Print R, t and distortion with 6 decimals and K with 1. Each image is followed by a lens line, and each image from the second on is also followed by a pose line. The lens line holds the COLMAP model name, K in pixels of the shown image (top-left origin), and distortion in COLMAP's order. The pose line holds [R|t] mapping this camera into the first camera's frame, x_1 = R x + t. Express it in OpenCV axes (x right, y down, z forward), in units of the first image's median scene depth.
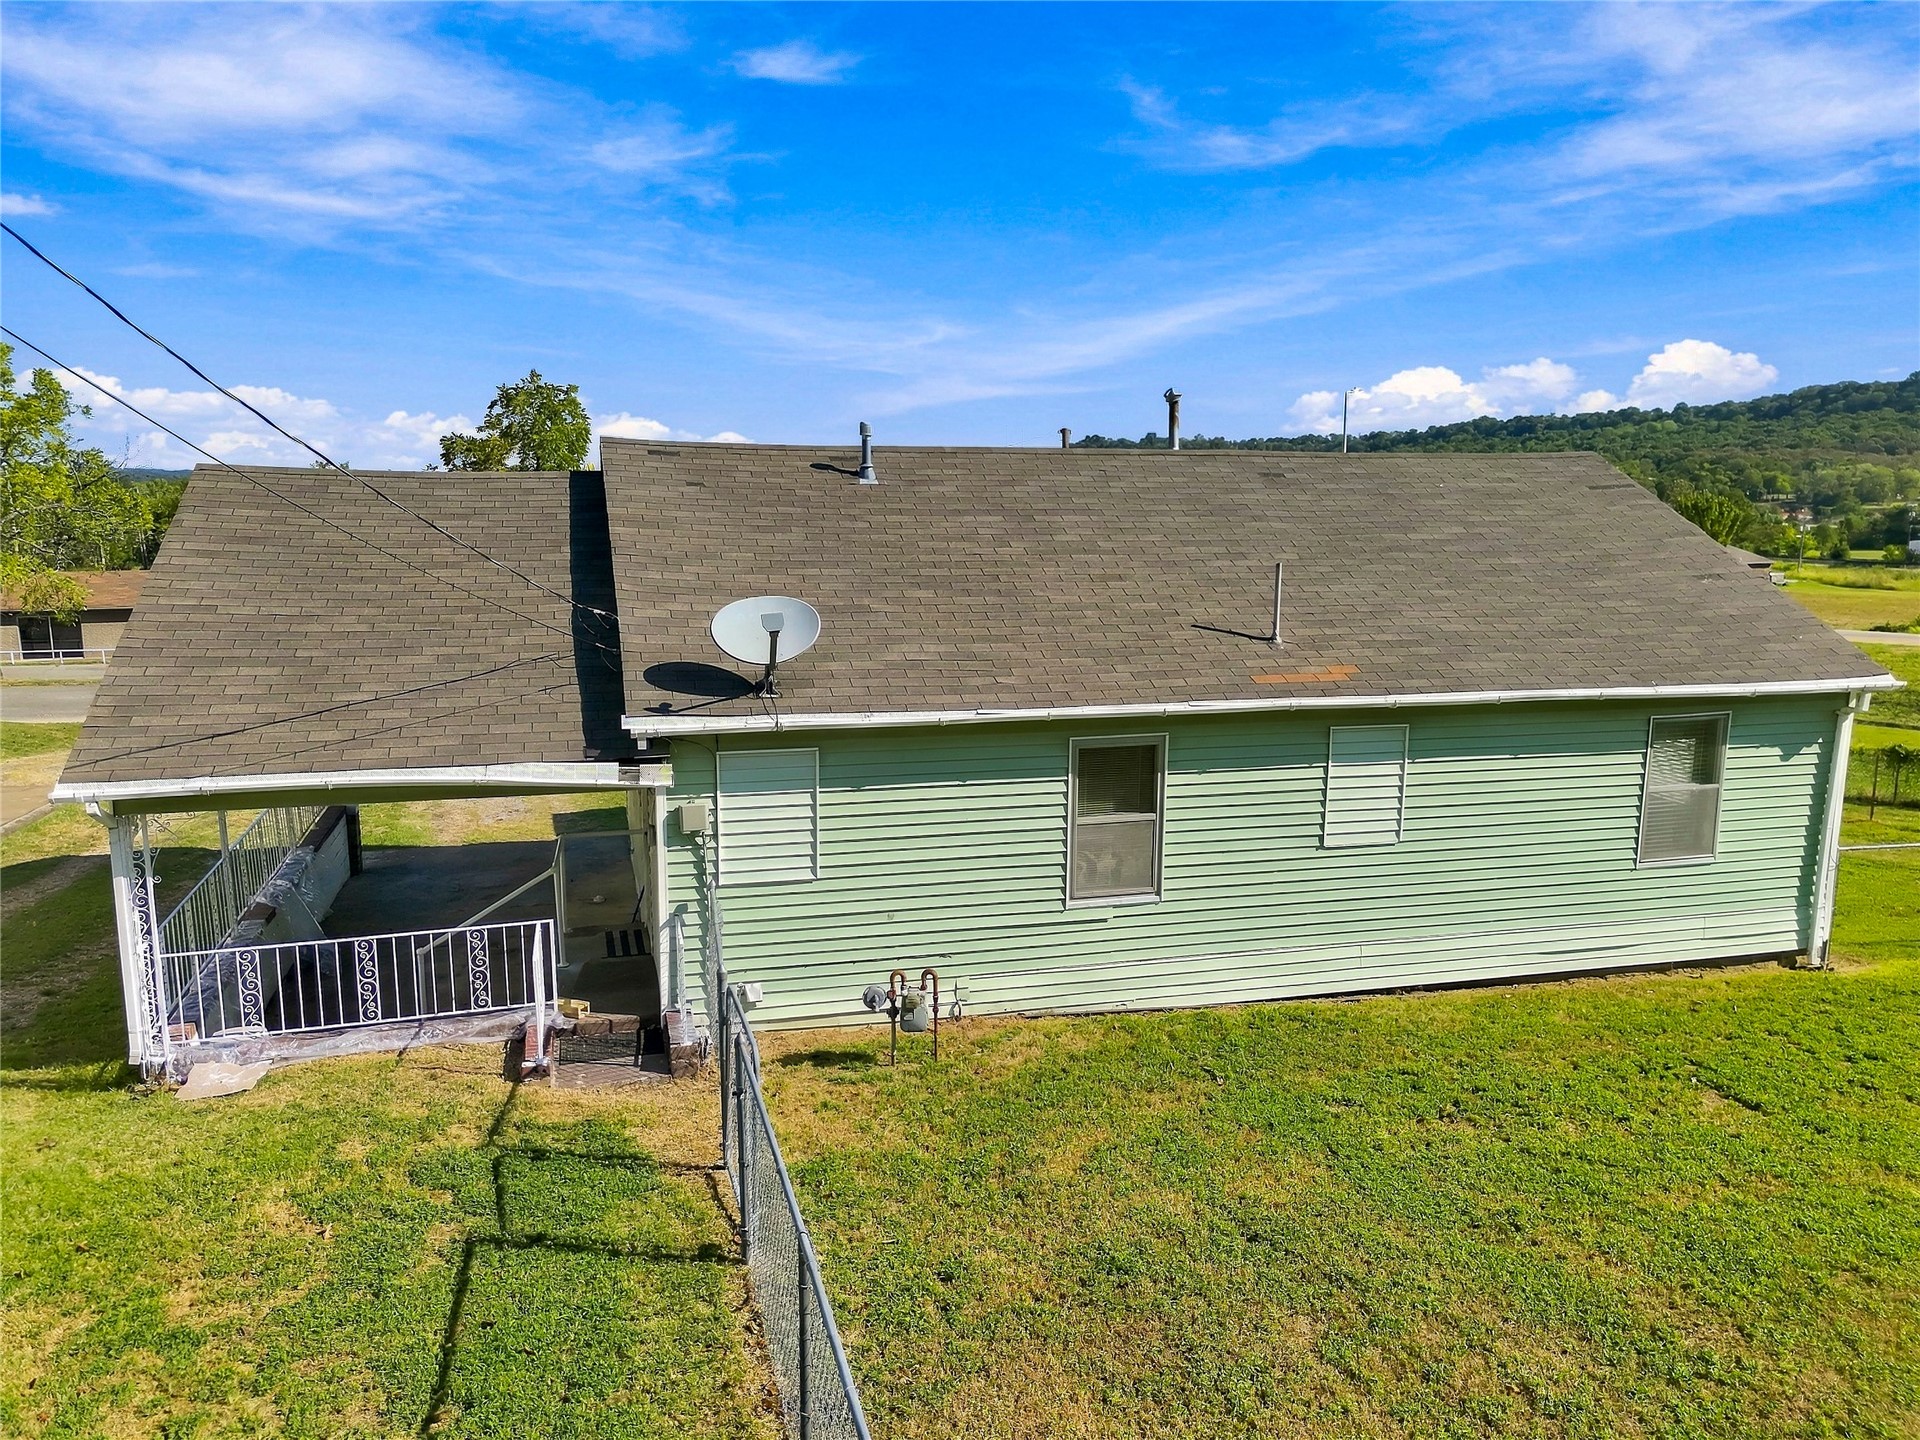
lens RADIAL K [[1340.0, 0, 960.0], [0, 1340.0, 720.0], [0, 0, 1]] dist [0.079802, -0.065831]
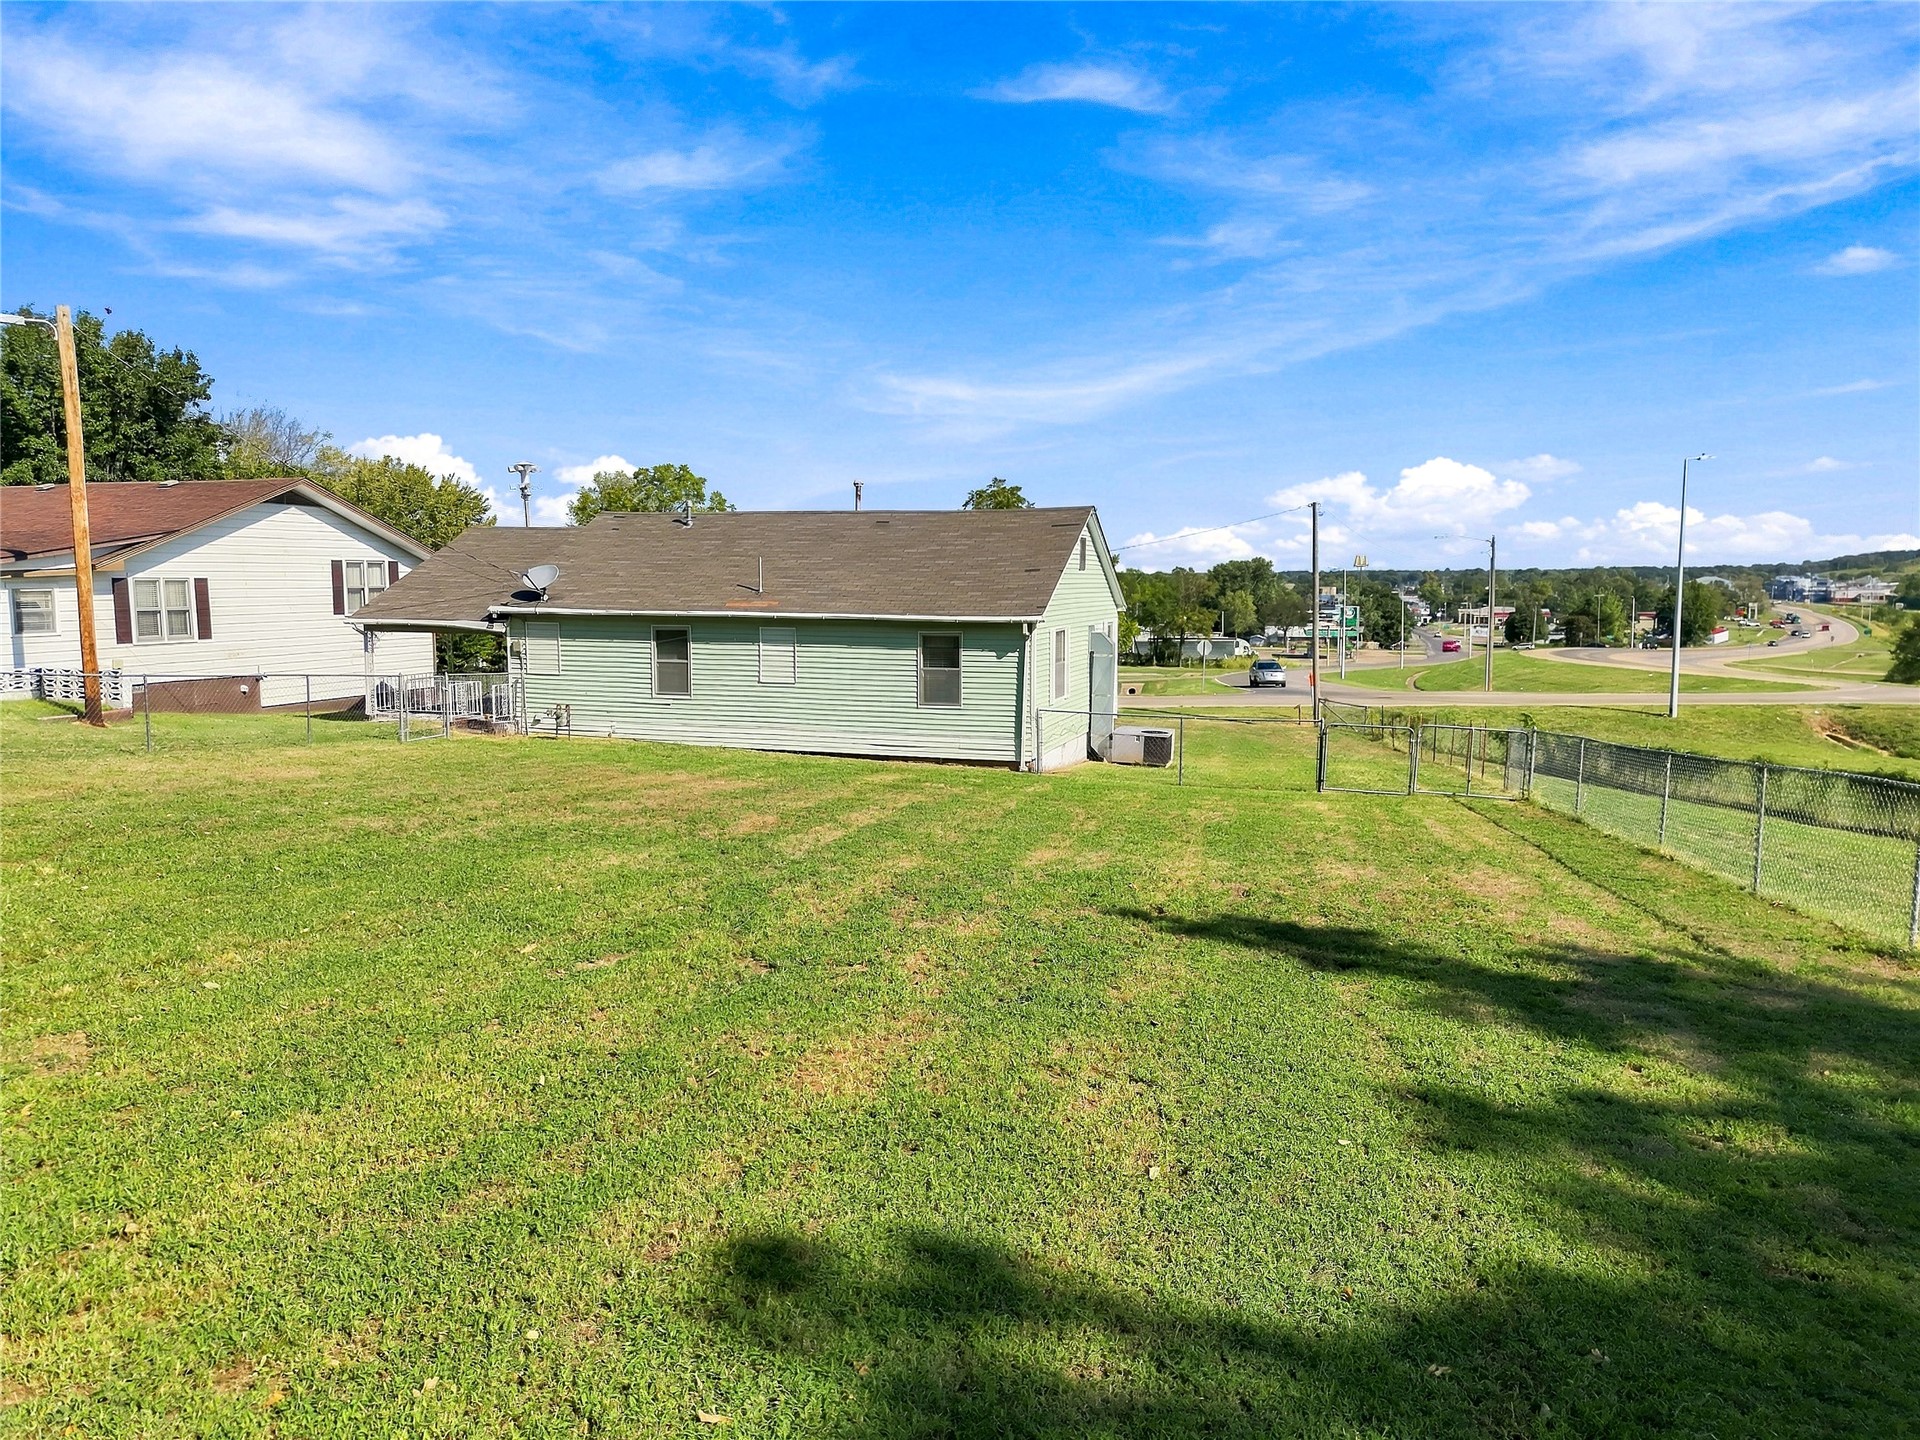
lens RADIAL K [[1340.0, 0, 960.0], [0, 1340.0, 720.0], [0, 0, 1]] dist [0.079802, -0.065831]
pose [[0.832771, 0.056743, -0.550701, 1.737133], [-0.082869, 0.996303, -0.022659, 0.176781], [0.547380, 0.064506, 0.834395, -0.662294]]
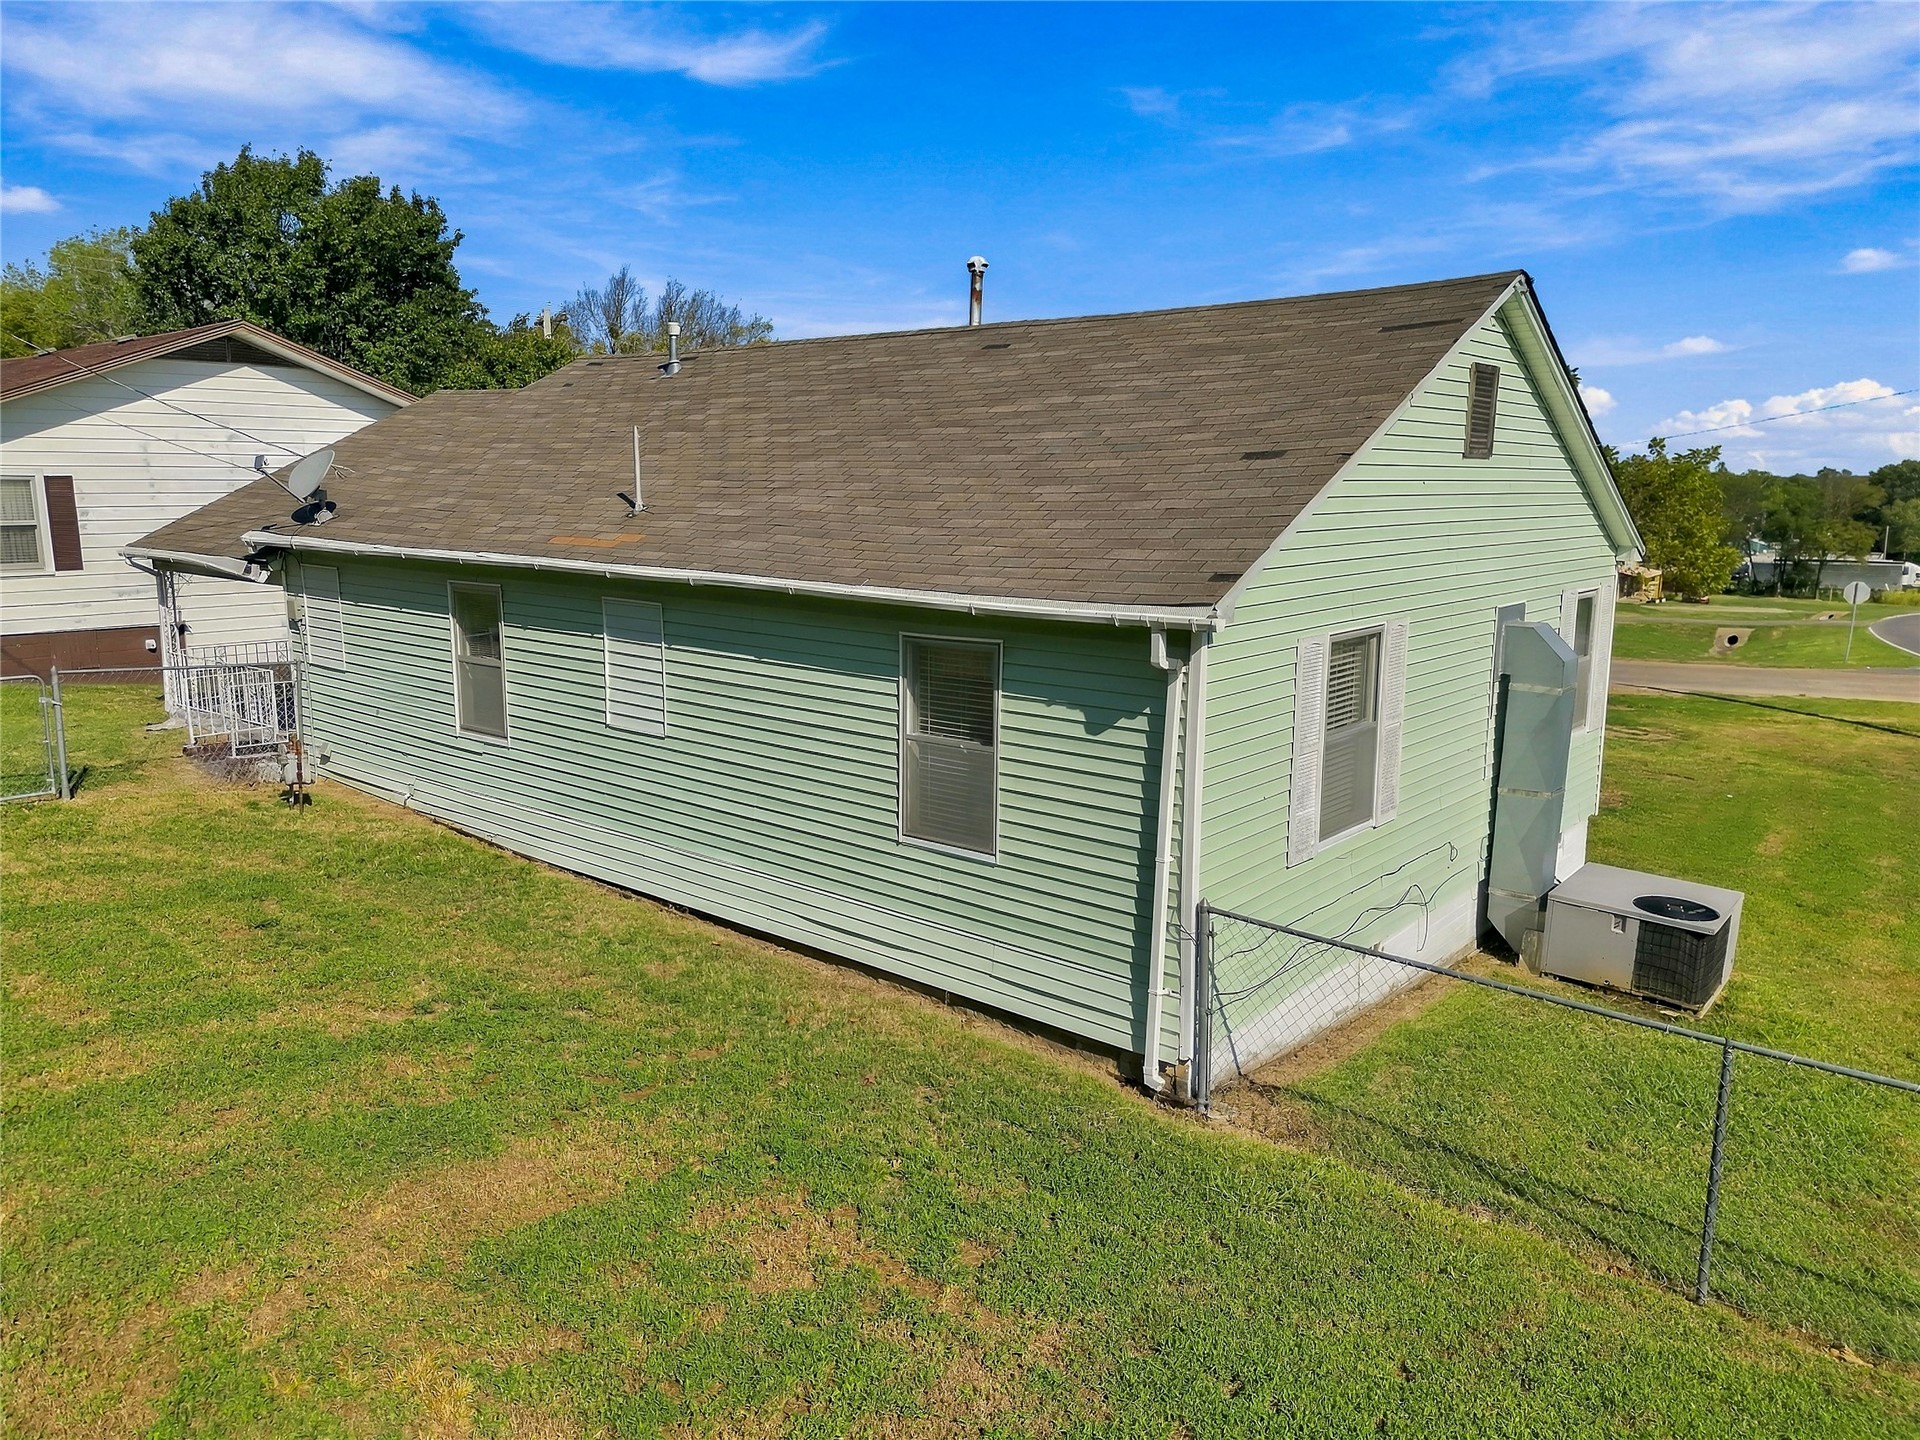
lens RADIAL K [[1357.5, 0, 960.0], [0, 1357.5, 720.0], [0, 0, 1]] dist [0.071936, -0.071923]
pose [[0.556812, 0.144475, -0.817977, 1.158750], [-0.130018, 0.987778, 0.085960, -0.023194], [0.820399, 0.058488, 0.568792, 0.643555]]
